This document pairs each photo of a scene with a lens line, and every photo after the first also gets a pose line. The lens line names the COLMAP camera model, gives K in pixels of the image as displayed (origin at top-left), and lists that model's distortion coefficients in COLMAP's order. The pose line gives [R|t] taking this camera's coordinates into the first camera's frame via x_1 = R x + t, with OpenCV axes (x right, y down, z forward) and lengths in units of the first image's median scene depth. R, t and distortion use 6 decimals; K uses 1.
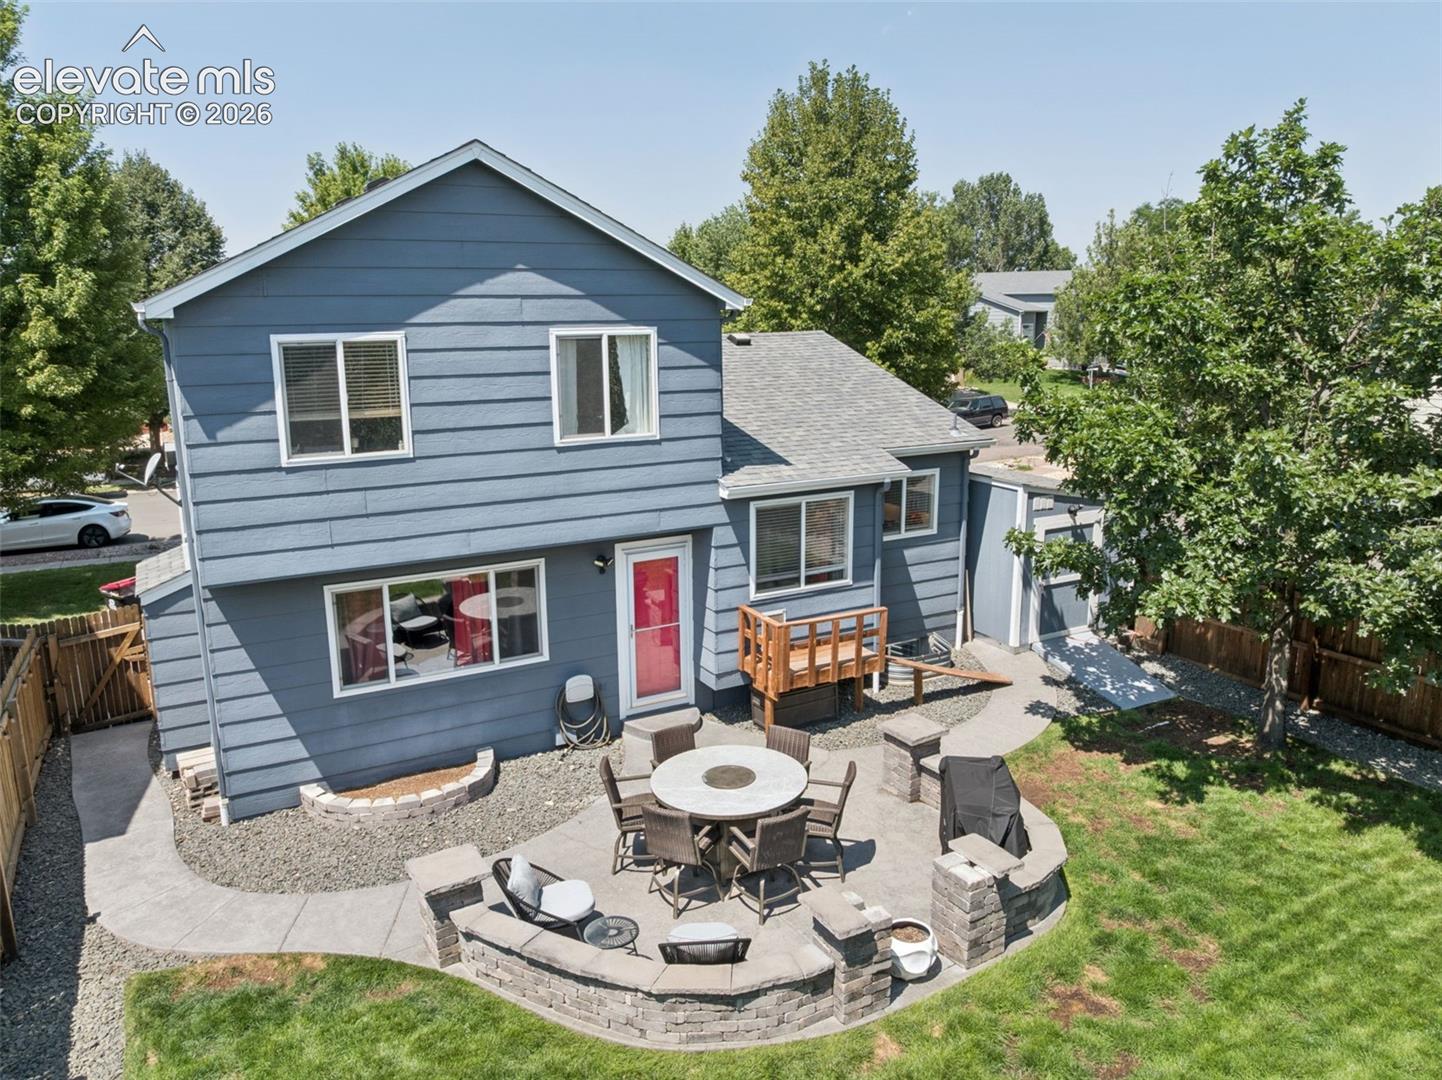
lens RADIAL K [[1011.2, 0, 727.2], [0, 1011.2, 534.1], [0, 0, 1]] dist [-0.030688, -0.004675]
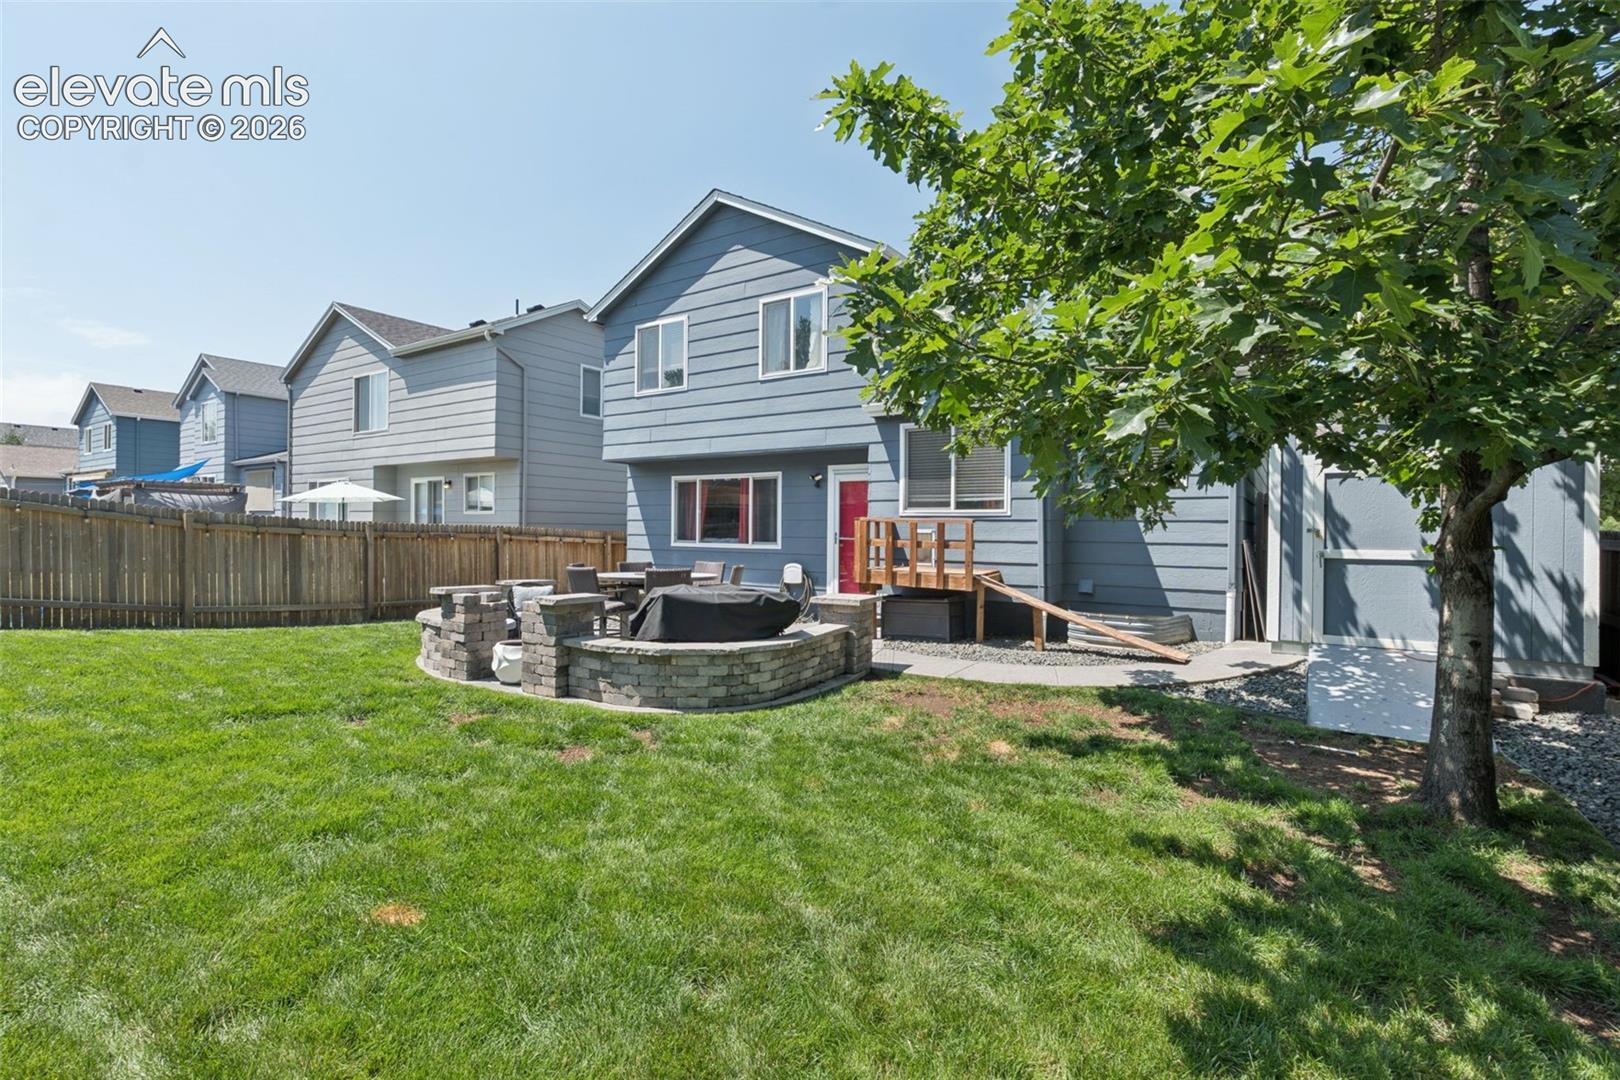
lens RADIAL K [[745.8, 0, 811.1], [0, 745.8, 530.0], [0, 0, 1]] dist [-0.025868, 0.000184]
pose [[0.452910, 0.013229, -0.891458, 0.793699], [-0.204857, 0.974681, -0.089615, 0.196180], [0.867702, 0.223209, 0.444152, 0.633119]]
